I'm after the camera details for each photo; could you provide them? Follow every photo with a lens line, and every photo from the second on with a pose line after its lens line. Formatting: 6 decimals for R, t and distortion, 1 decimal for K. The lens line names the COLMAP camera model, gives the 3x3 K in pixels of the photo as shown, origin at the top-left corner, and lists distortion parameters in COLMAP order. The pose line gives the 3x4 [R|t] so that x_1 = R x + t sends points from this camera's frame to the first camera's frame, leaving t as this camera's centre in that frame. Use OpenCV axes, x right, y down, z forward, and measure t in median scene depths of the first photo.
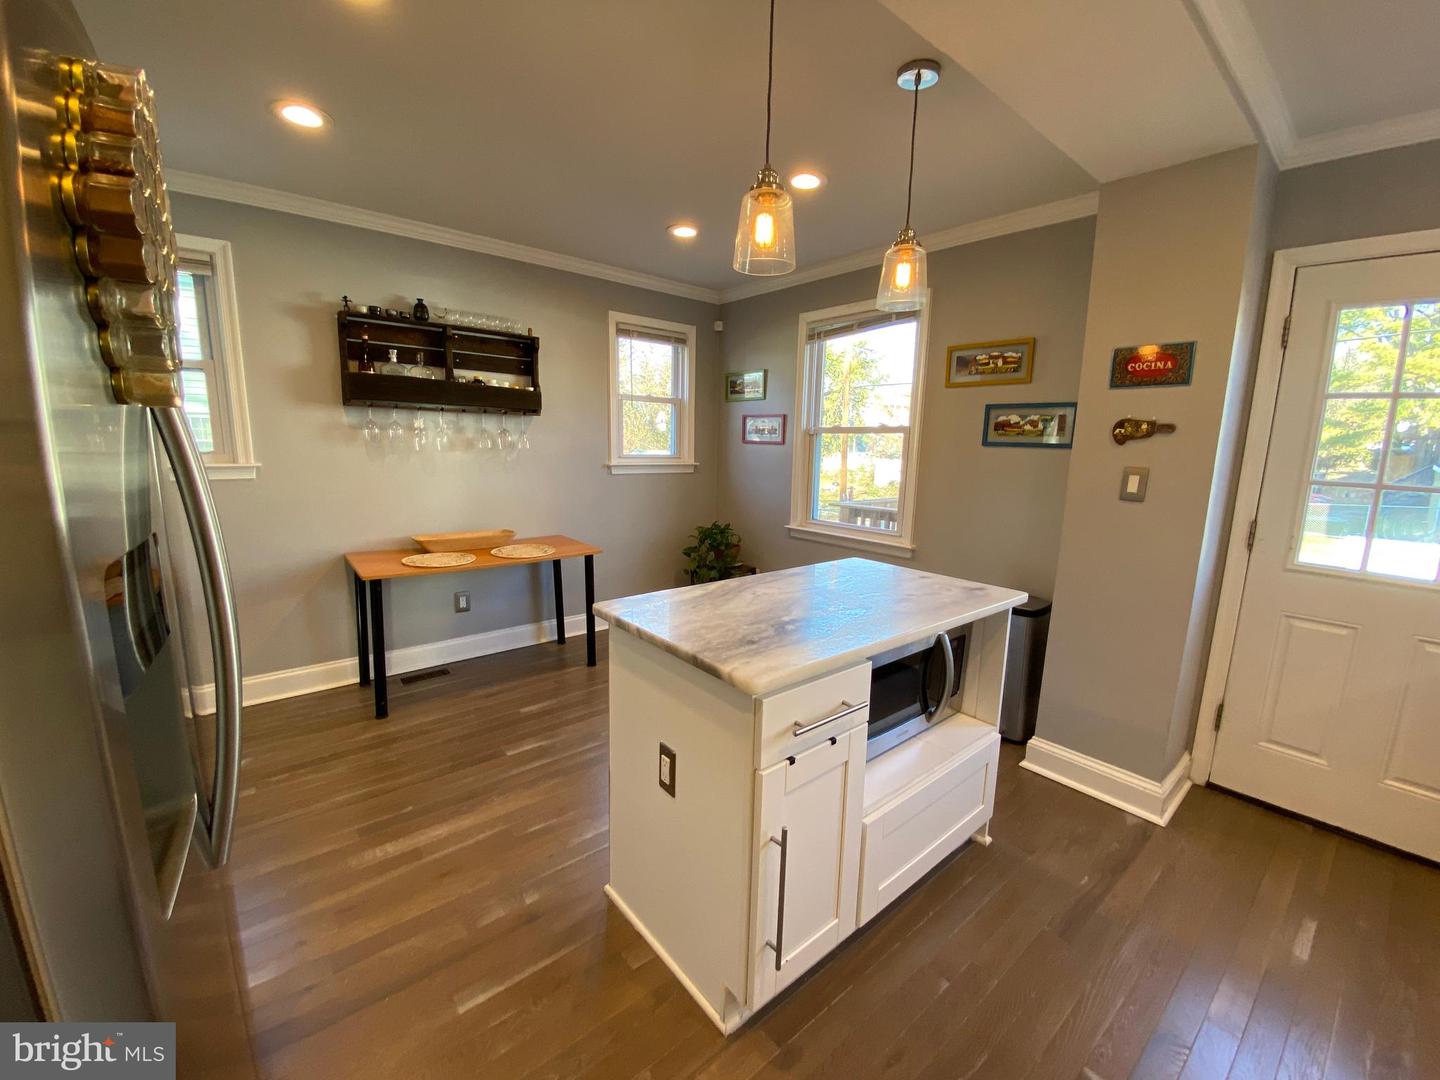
lens RADIAL K [[584.0, 0, 715.8], [0, 584.0, 535.9], [0, 0, 1]] dist [-0.002156, -0.000219]
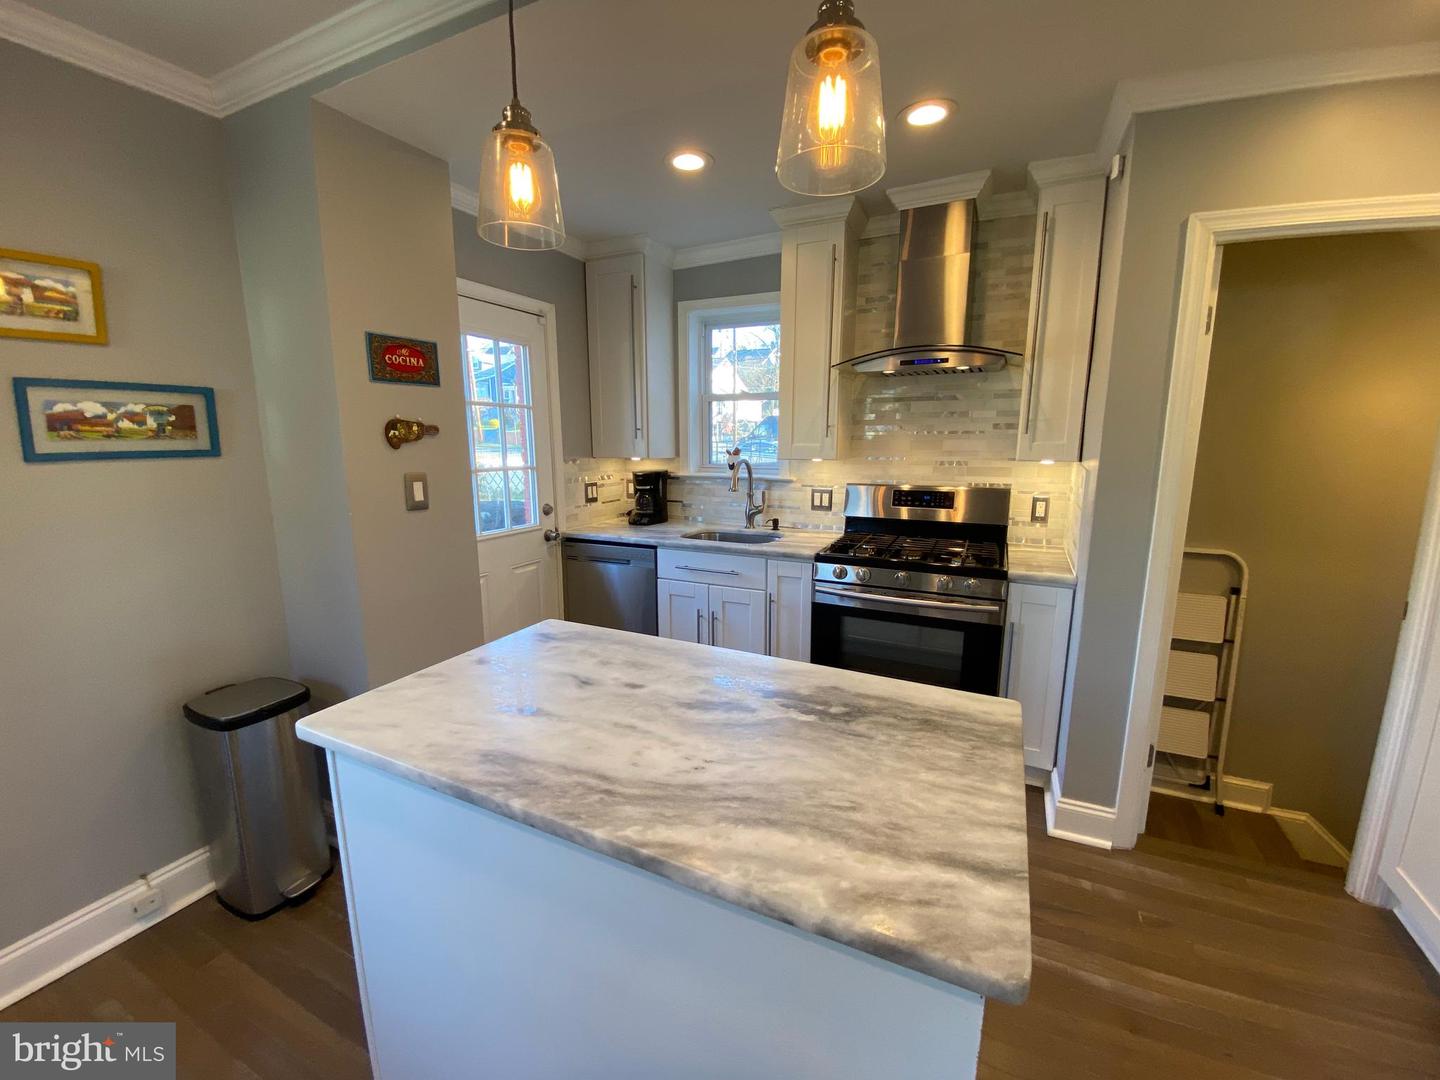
lens RADIAL K [[584.0, 0, 719.2], [0, 584.0, 538.2], [0, 0, 1]] dist [-0.002156, -0.000219]
pose [[-0.409810, -0.174711, 0.895283, -0.303328], [0.148333, 0.955658, 0.254391, -0.183643], [-0.900030, 0.237052, -0.365723, 0.941961]]
